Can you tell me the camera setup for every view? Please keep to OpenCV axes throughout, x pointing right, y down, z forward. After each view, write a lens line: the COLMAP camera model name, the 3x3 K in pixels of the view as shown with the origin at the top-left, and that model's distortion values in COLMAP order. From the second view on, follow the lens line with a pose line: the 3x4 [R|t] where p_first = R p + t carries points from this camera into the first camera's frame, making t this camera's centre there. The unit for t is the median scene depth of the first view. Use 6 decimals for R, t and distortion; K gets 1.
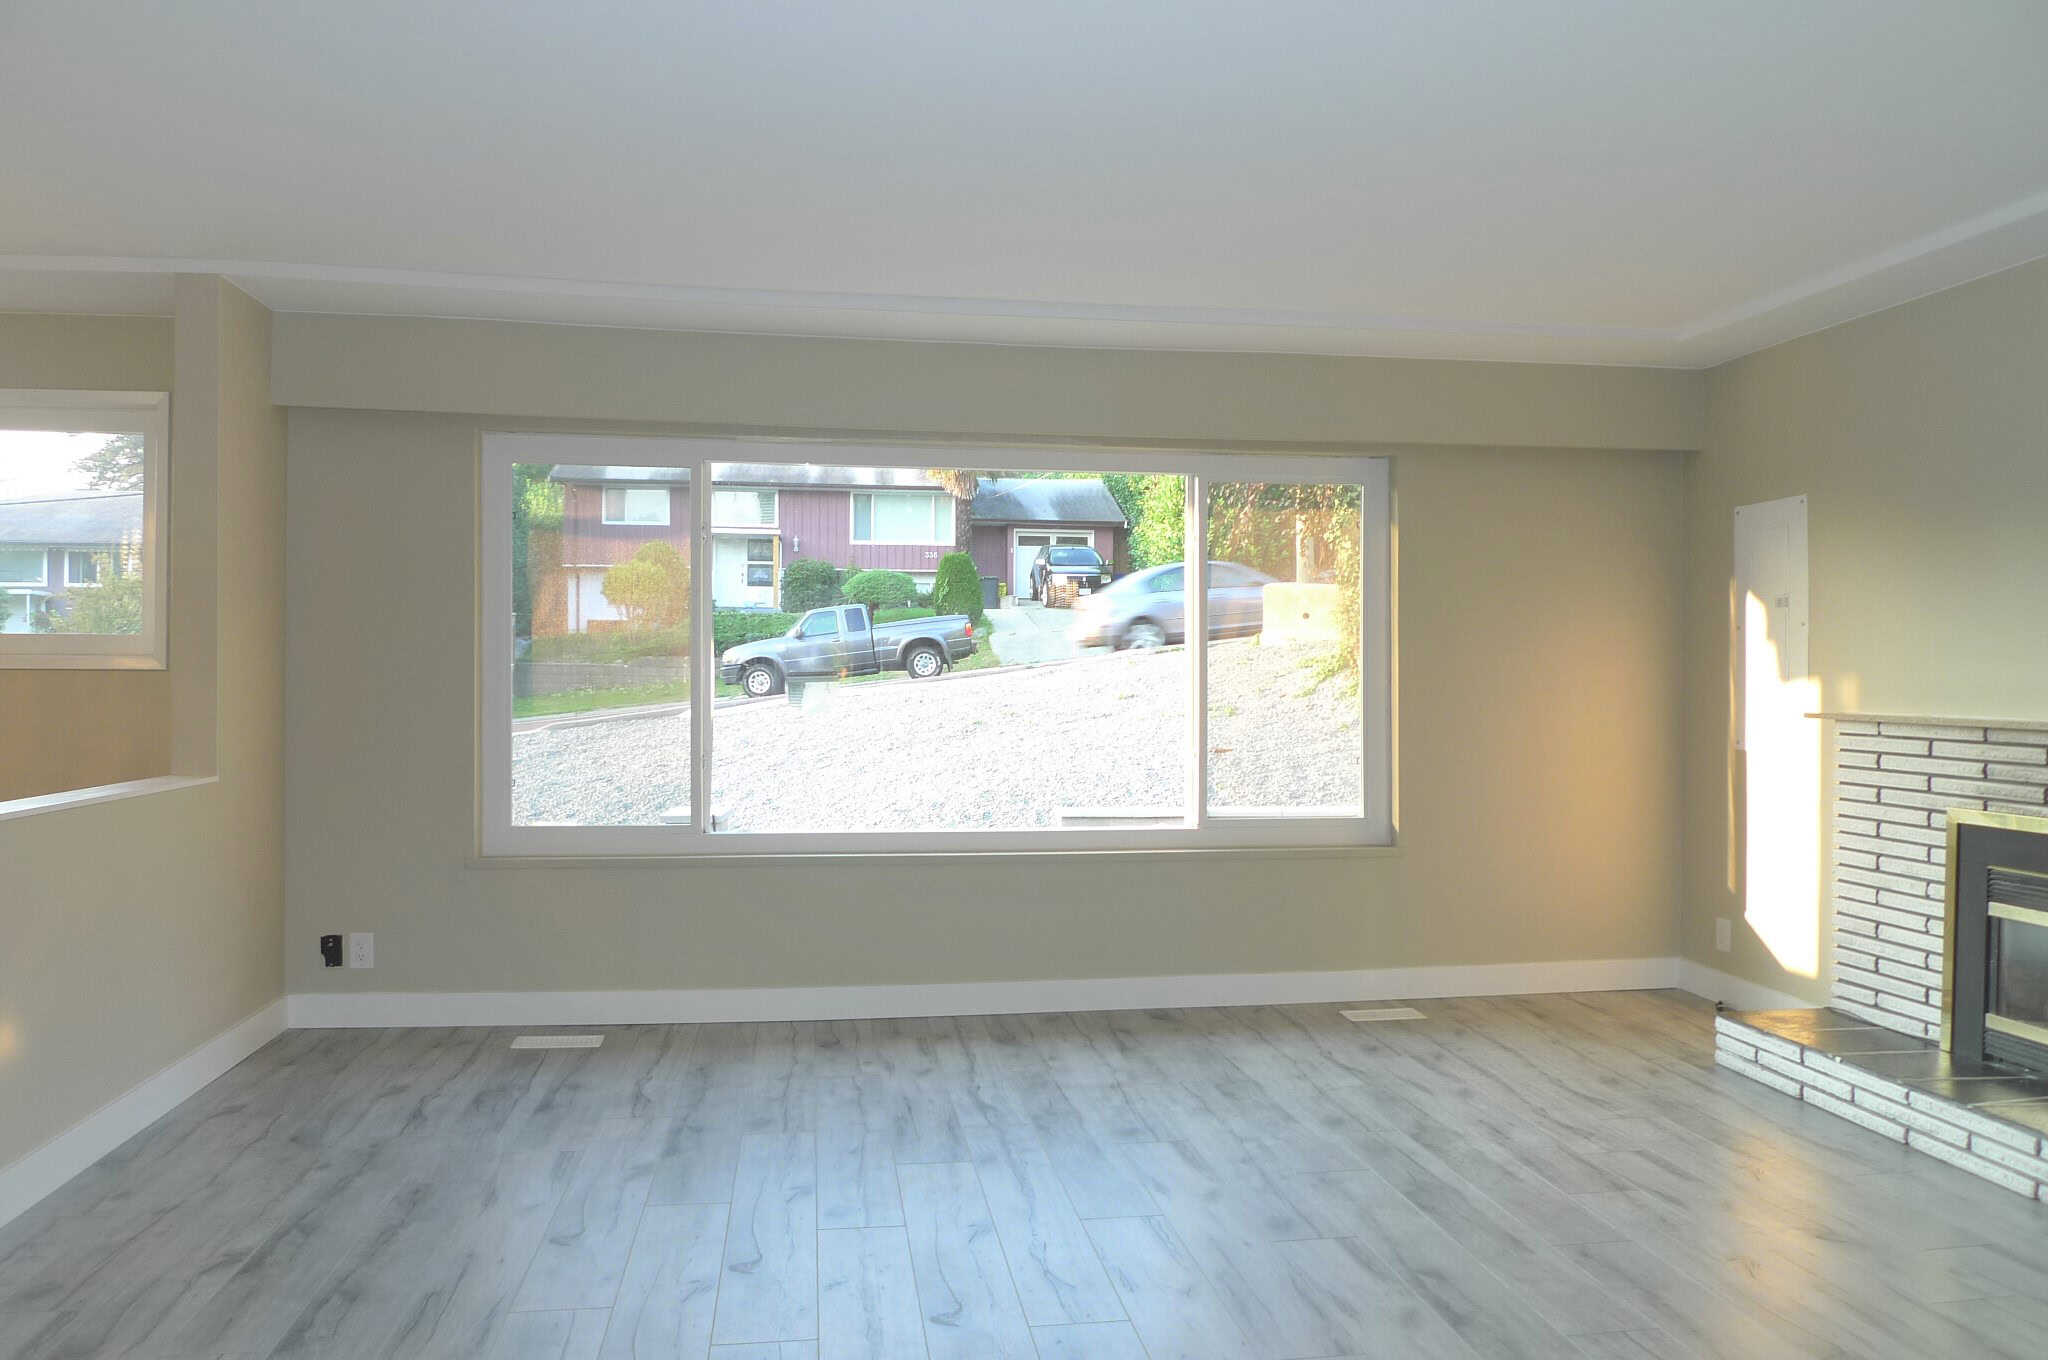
lens RADIAL K [[1456.8, 0, 1024.4], [0, 1456.8, 670.9], [0, 0, 1]] dist [-0.002237, -0.004615]
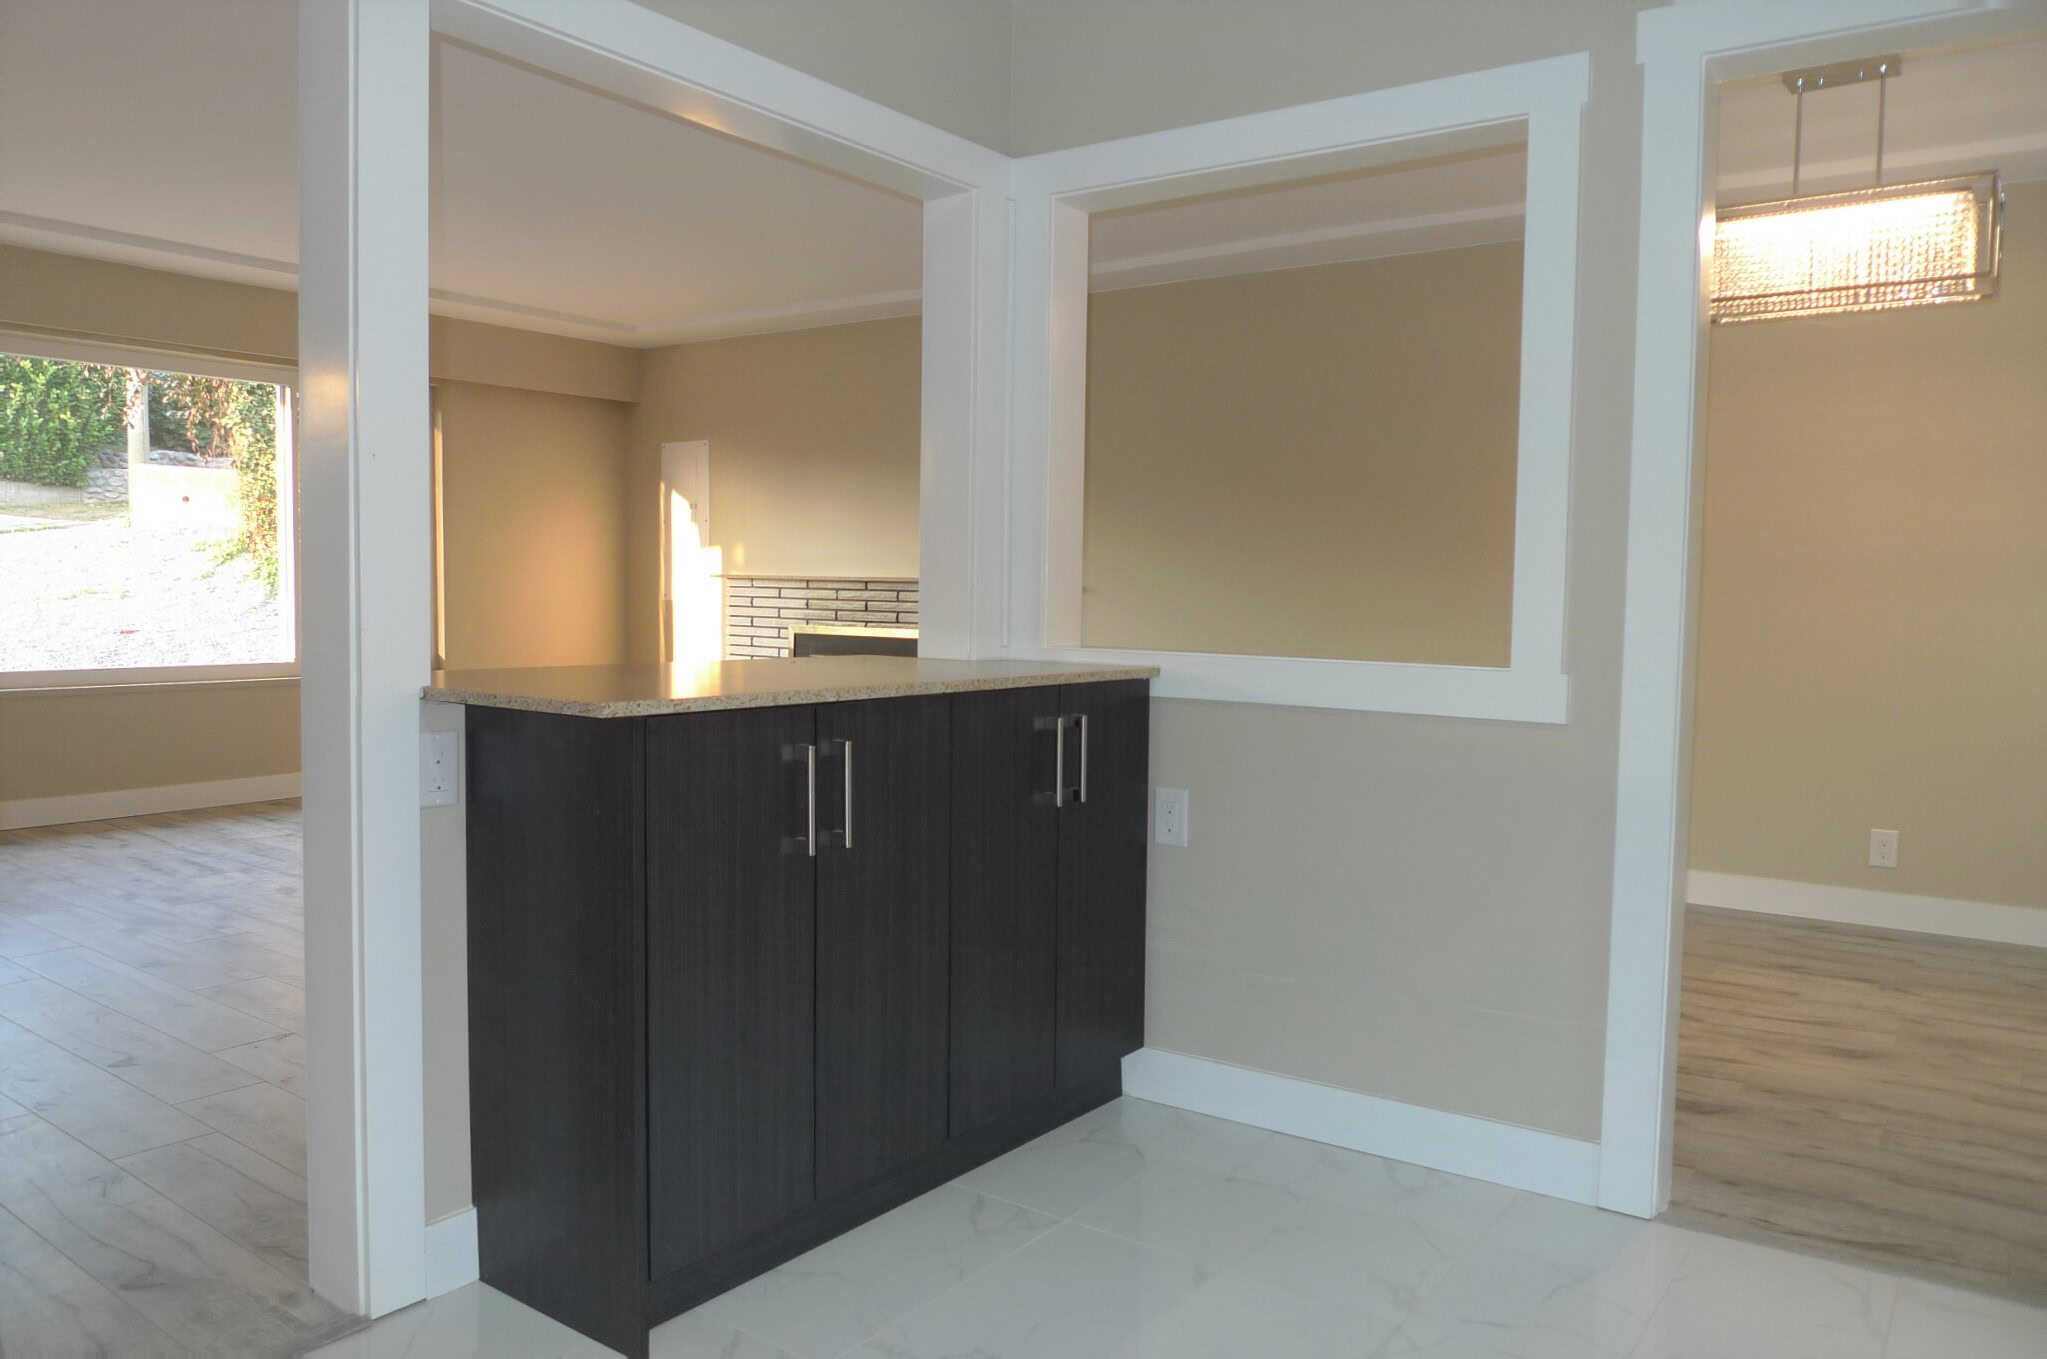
lens RADIAL K [[1456.1, 0, 1024.9], [0, 1456.1, 677.3], [0, 0, 1]] dist [-0.002237, -0.004615]
pose [[0.715453, -0.038901, 0.697578, -0.355859], [-0.013341, 0.997506, 0.069310, 0.025915], [-0.698534, -0.058894, 0.713149, -0.420487]]
